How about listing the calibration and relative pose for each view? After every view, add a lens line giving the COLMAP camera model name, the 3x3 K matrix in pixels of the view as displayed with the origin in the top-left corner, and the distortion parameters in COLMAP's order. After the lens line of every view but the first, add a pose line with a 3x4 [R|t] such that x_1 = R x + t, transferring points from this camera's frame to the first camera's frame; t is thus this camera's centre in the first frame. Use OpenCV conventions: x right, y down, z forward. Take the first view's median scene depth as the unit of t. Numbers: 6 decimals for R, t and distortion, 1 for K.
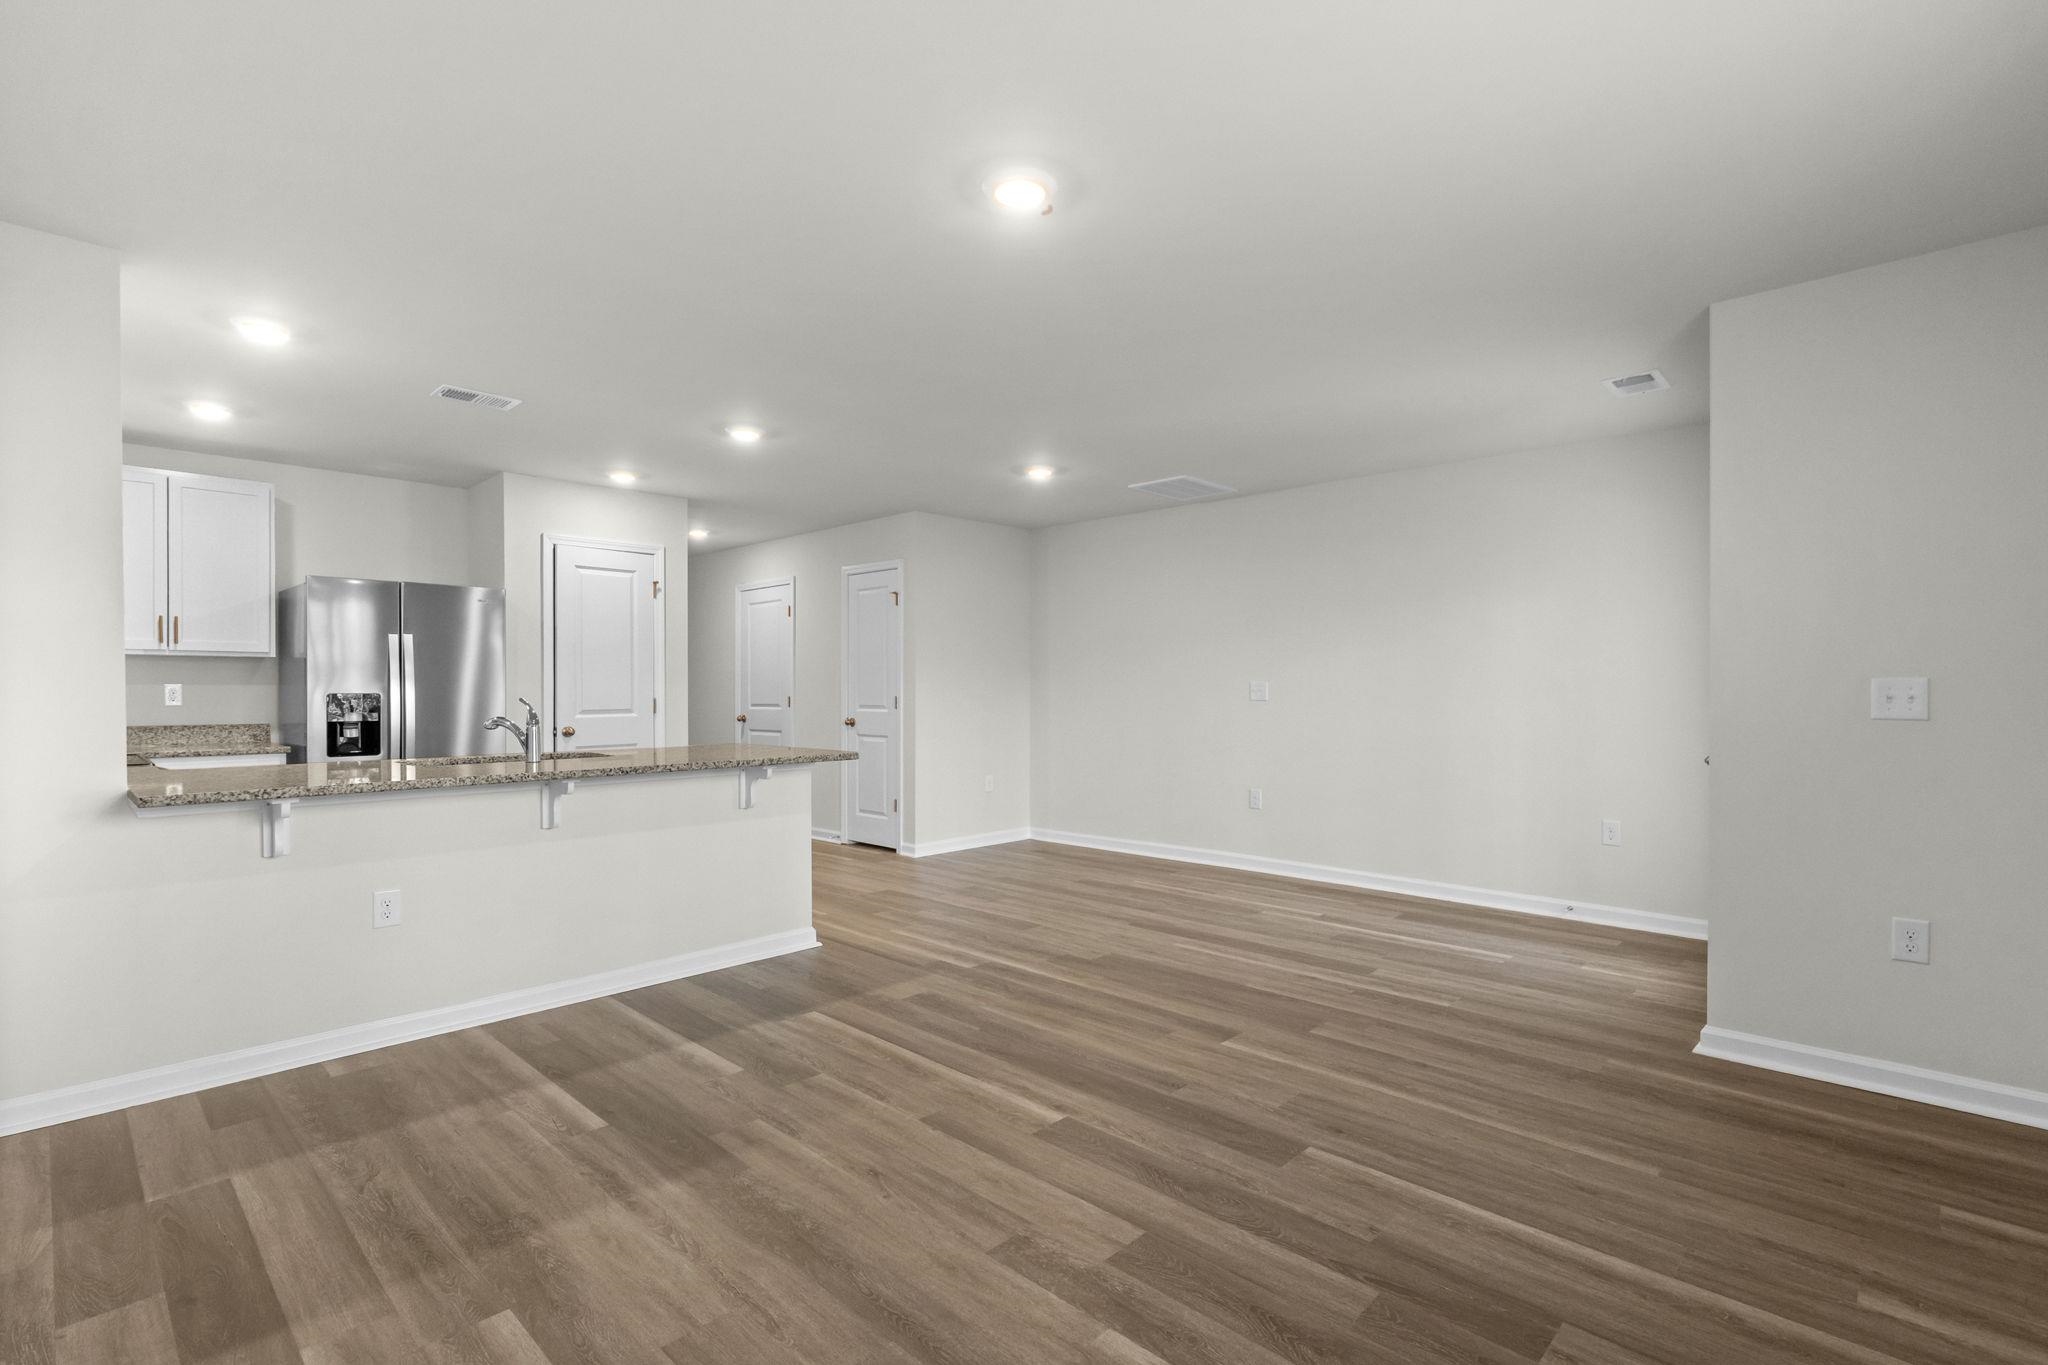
lens RADIAL K [[937.6, 0, 1024.3], [0, 937.6, 692.2], [0, 0, 1]] dist [-0.002657, 0.002890]
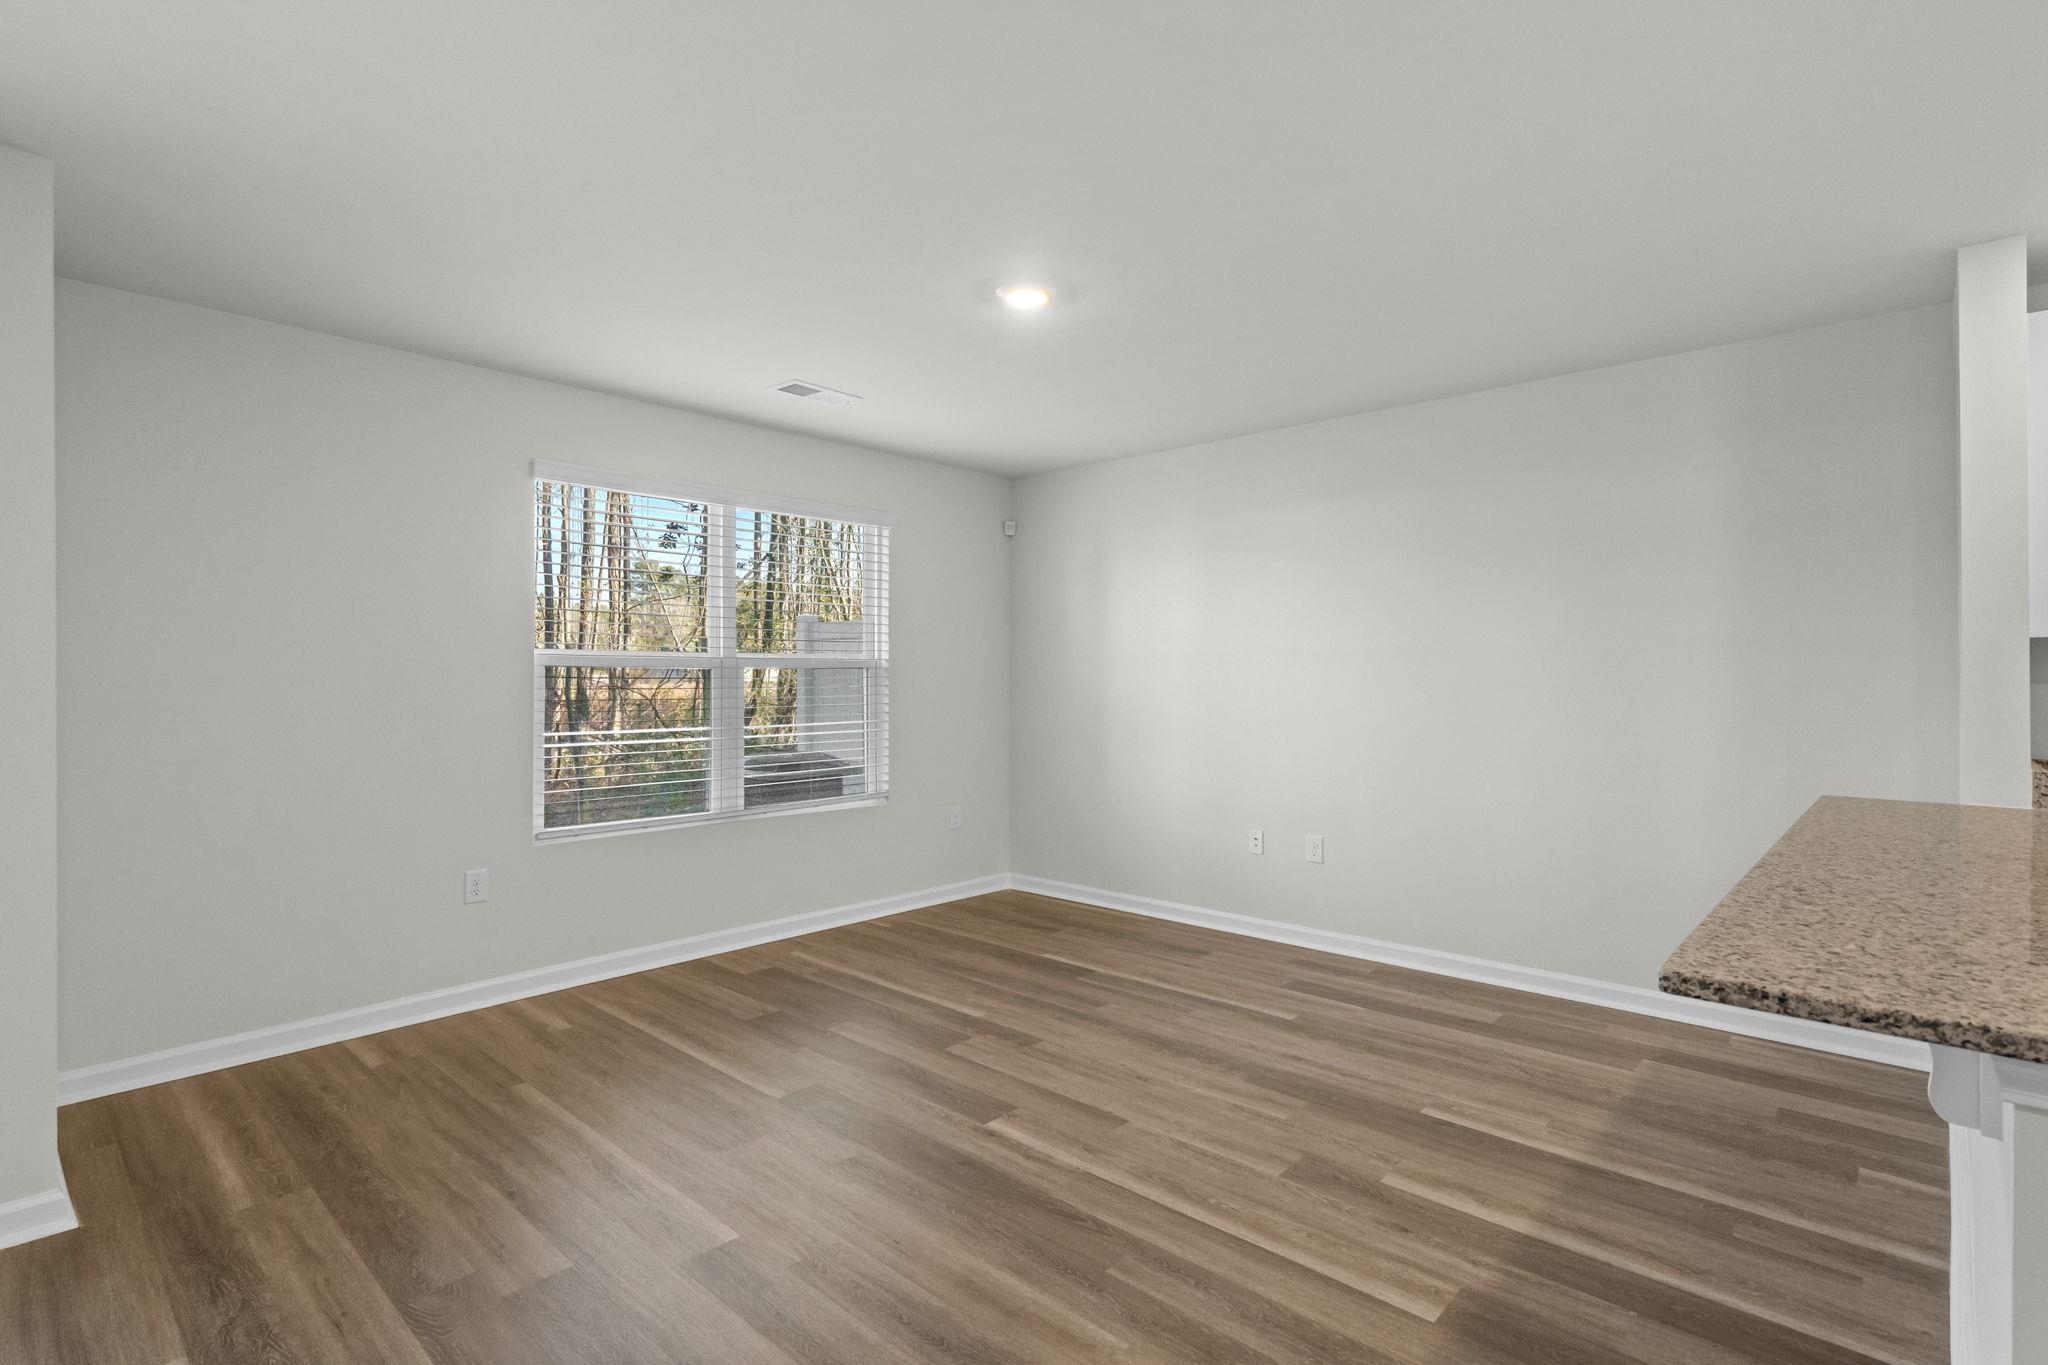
lens RADIAL K [[993.3, 0, 1035.2], [0, 993.3, 678.9], [0, 0, 1]] dist [0.004347, -0.000228]
pose [[-0.999480, 0.003179, -0.032101, 0.016493], [0.002999, 0.999979, 0.005658, -0.023457], [0.032119, 0.005558, -0.999469, 1.460845]]
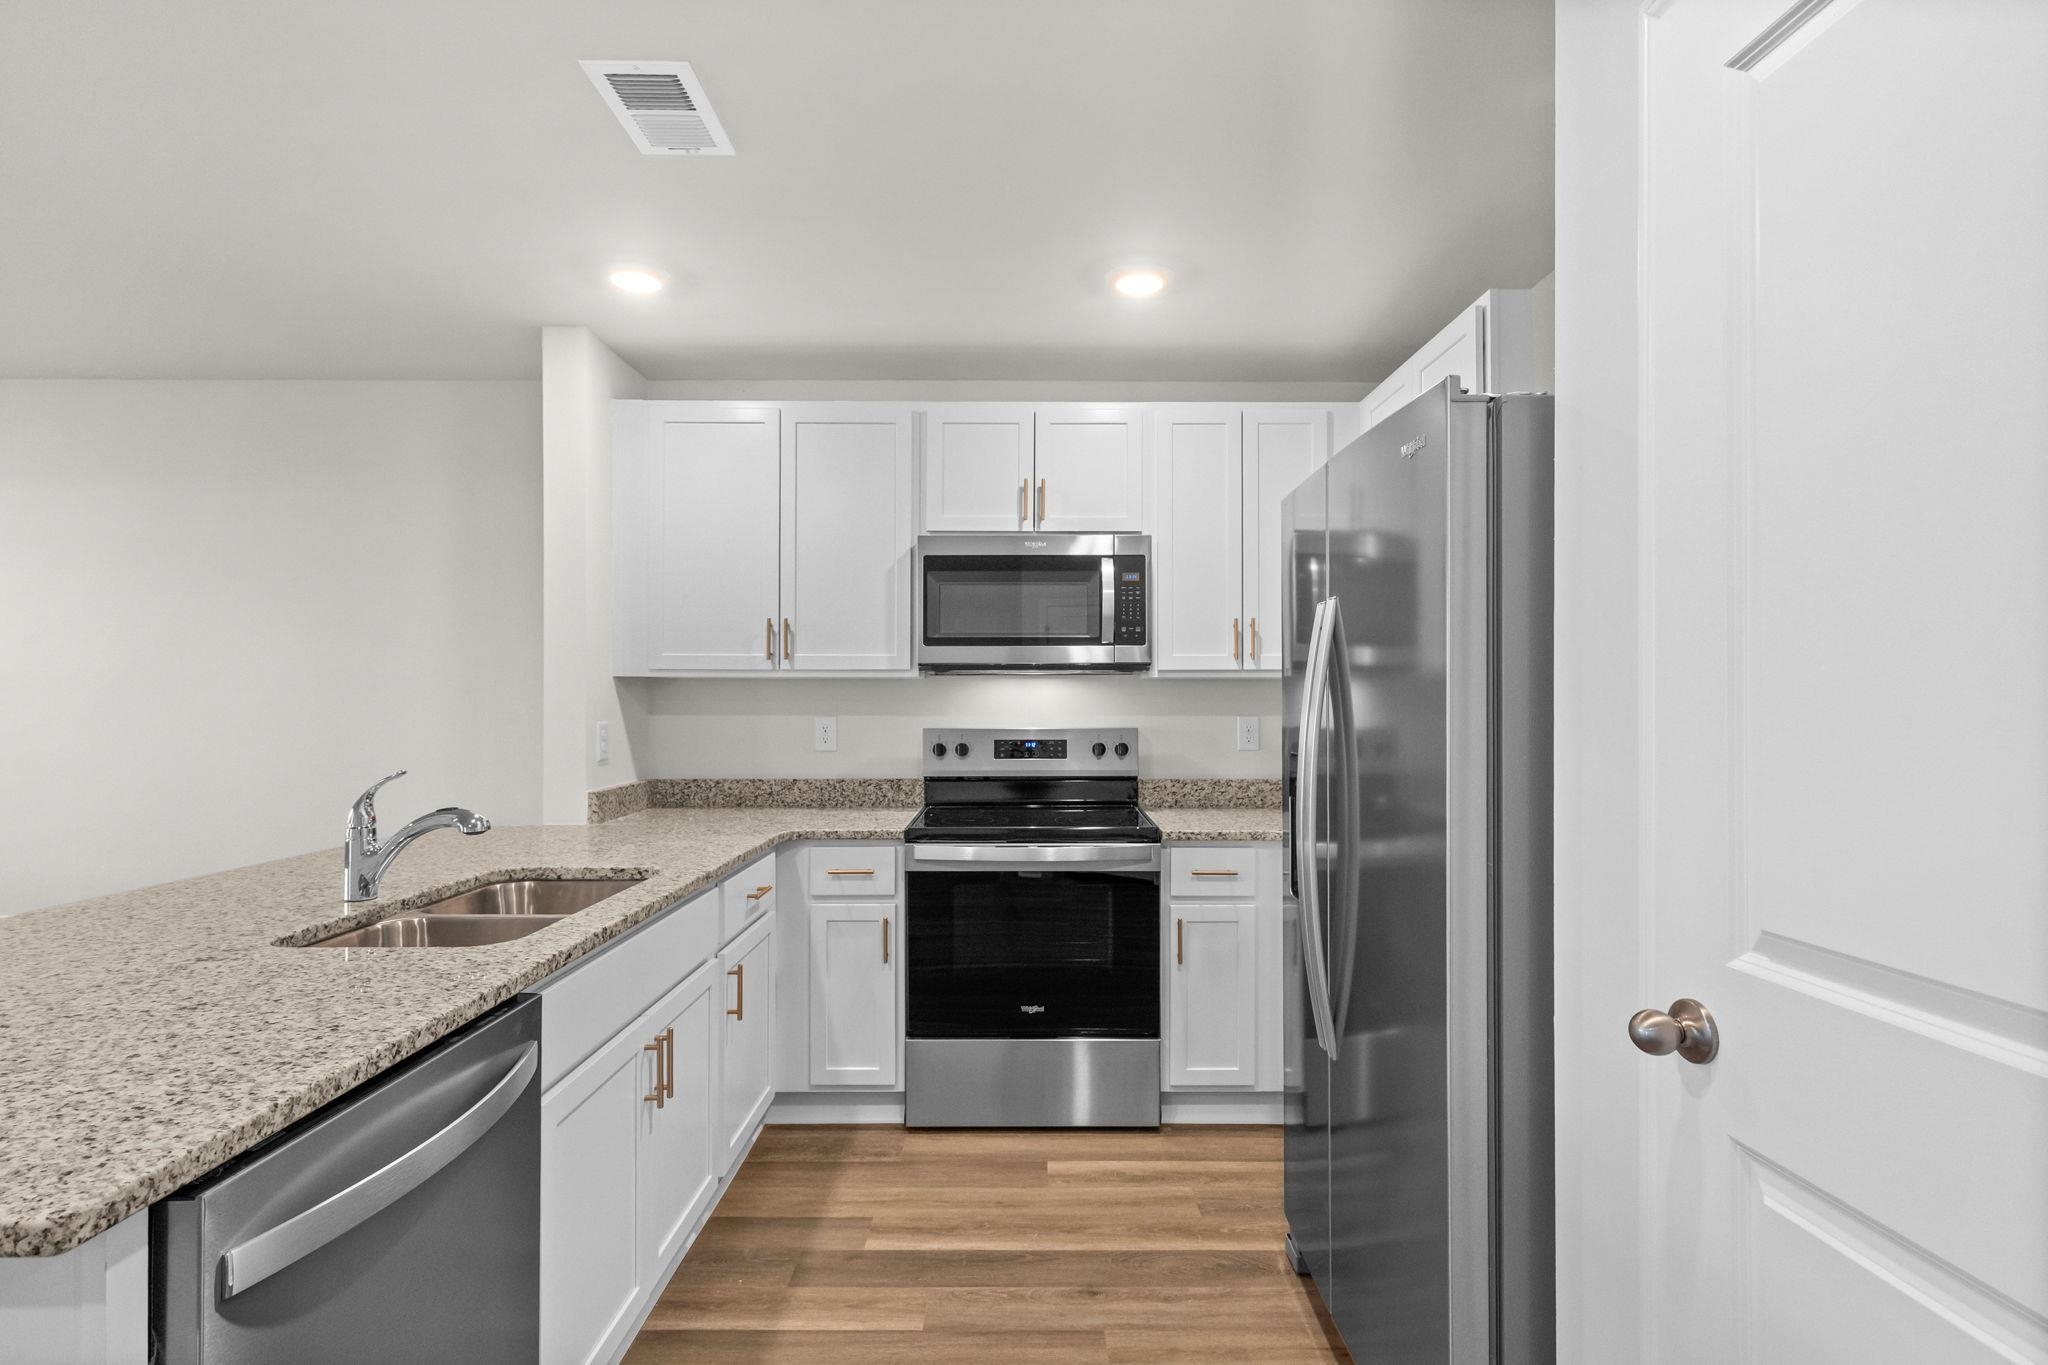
lens RADIAL K [[993.3, 0, 1037.6], [0, 993.3, 701.4], [0, 0, 1]] dist [0.004347, -0.000228]
pose [[-0.710530, 0.003904, -0.703656, -0.407401], [0.002184, 0.999992, 0.003343, -0.028793], [0.703663, 0.000839, -0.710533, 1.628286]]
